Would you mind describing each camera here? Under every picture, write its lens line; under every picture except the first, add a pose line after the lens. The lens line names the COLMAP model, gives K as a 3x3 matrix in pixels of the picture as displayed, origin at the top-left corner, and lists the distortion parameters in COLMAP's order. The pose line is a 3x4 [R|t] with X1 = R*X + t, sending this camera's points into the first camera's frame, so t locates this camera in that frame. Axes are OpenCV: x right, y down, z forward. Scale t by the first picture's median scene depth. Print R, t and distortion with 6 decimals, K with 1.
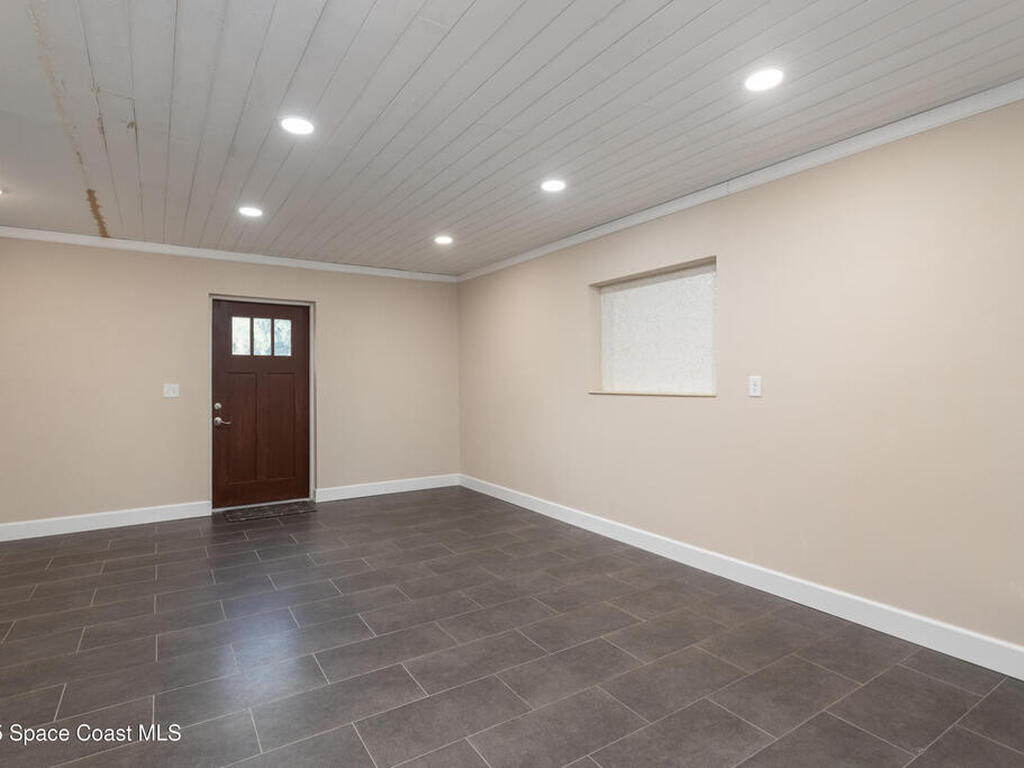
lens RADIAL K [[541.9, 0, 512.0], [0, 541.9, 384.0], [0, 0, 1]] dist [0.002041, 0.000450]
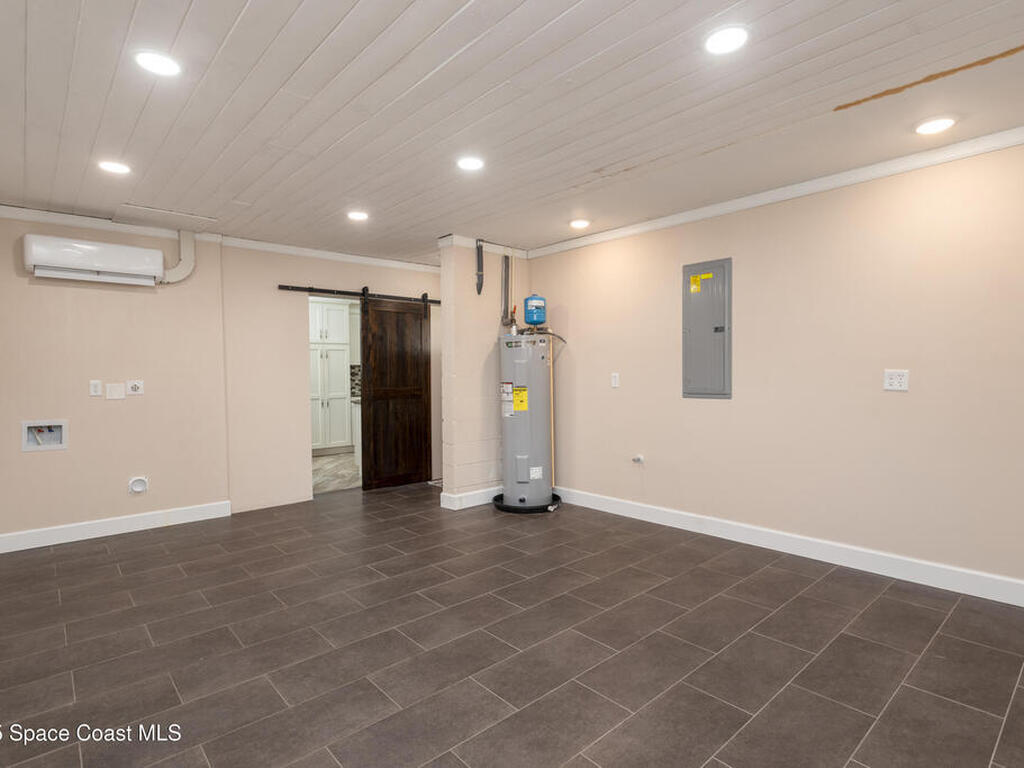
lens RADIAL K [[541.9, 0, 512.0], [0, 541.9, 384.0], [0, 0, 1]] dist [0.002041, 0.000450]
pose [[-0.988753, 0.018621, -0.148392, -0.259259], [0.015428, 0.999625, 0.022640, -0.006442], [0.148758, 0.020096, -0.988669, 1.953345]]
